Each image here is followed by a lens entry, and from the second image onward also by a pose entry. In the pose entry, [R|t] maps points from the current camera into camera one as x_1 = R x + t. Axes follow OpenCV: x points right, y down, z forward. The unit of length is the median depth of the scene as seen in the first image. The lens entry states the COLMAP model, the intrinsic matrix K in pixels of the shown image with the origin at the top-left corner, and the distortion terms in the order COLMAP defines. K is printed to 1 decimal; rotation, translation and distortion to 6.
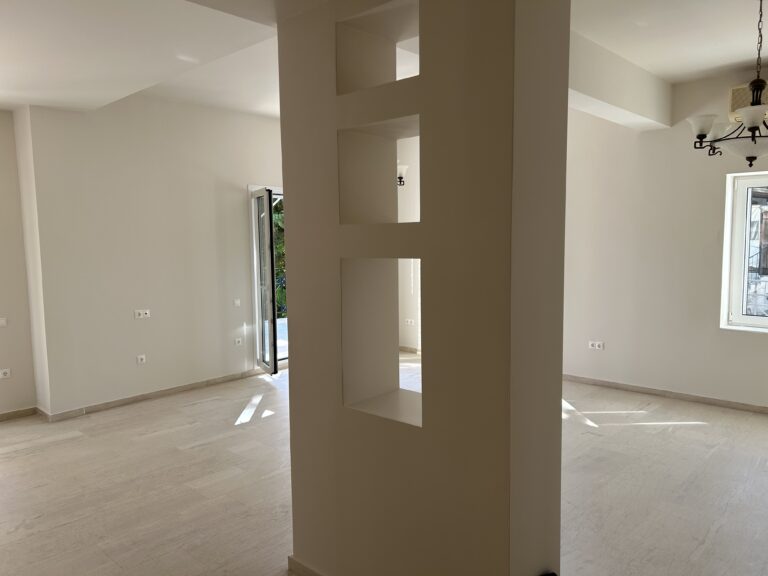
lens RADIAL K [[575.1, 0, 387.4], [0, 575.1, 289.4], [0, 0, 1]] dist [0.058947, -0.066241]
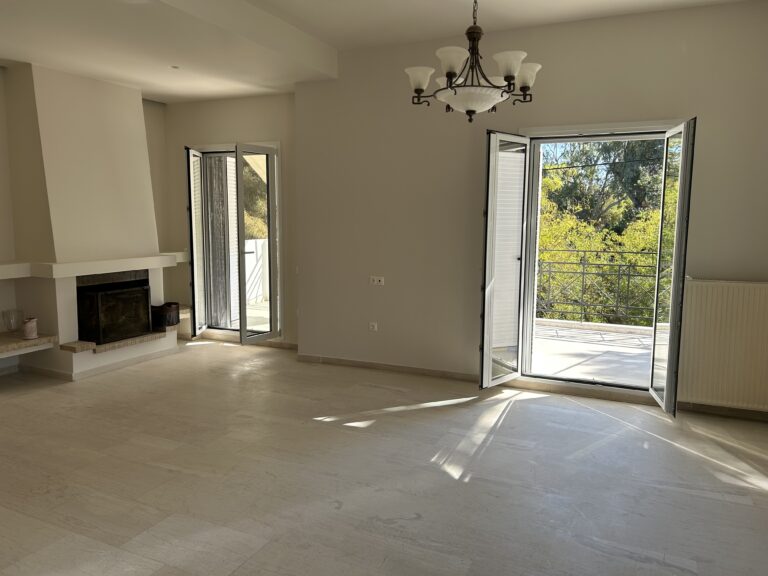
lens RADIAL K [[575.1, 0, 385.8], [0, 575.1, 280.3], [0, 0, 1]] dist [0.058947, -0.066241]
pose [[0.309821, 0.122408, -0.942882, 0.502887], [-0.099010, 0.990440, 0.096049, -0.053500], [0.945626, 0.063597, 0.318979, 0.738737]]
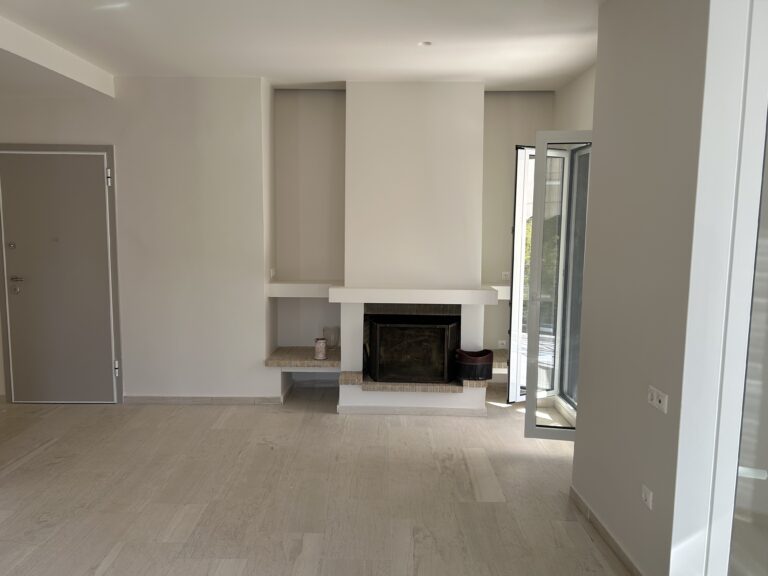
lens RADIAL K [[575.1, 0, 381.5], [0, 575.1, 281.3], [0, 0, 1]] dist [0.058947, -0.066241]
pose [[-0.734422, 0.078994, -0.674081, 0.009649], [-0.064115, 0.980687, 0.184778, -0.113875], [0.675658, 0.178924, -0.715173, 1.202240]]
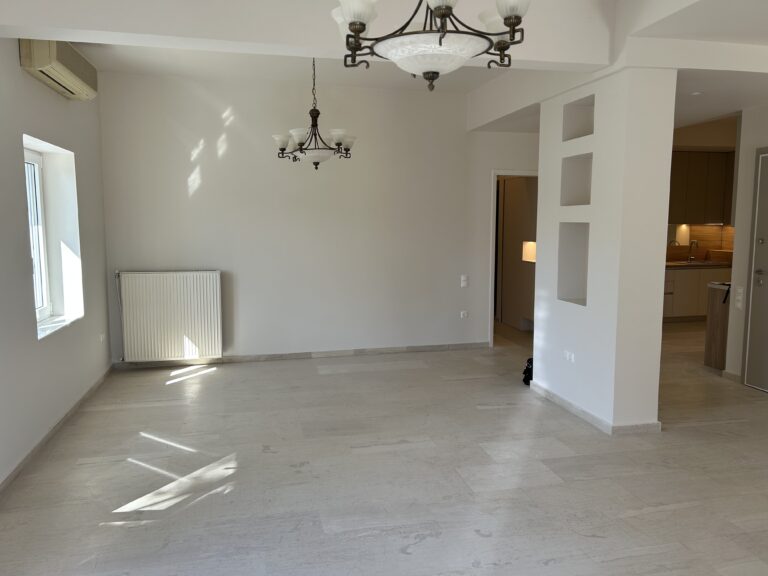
lens RADIAL K [[575.1, 0, 378.4], [0, 575.1, 282.3], [0, 0, 1]] dist [0.058947, -0.066241]
pose [[-0.818563, -0.045893, 0.572580, -0.214883], [0.065877, 0.982726, 0.172944, -0.107746], [-0.570626, 0.179286, -0.801400, 1.318784]]
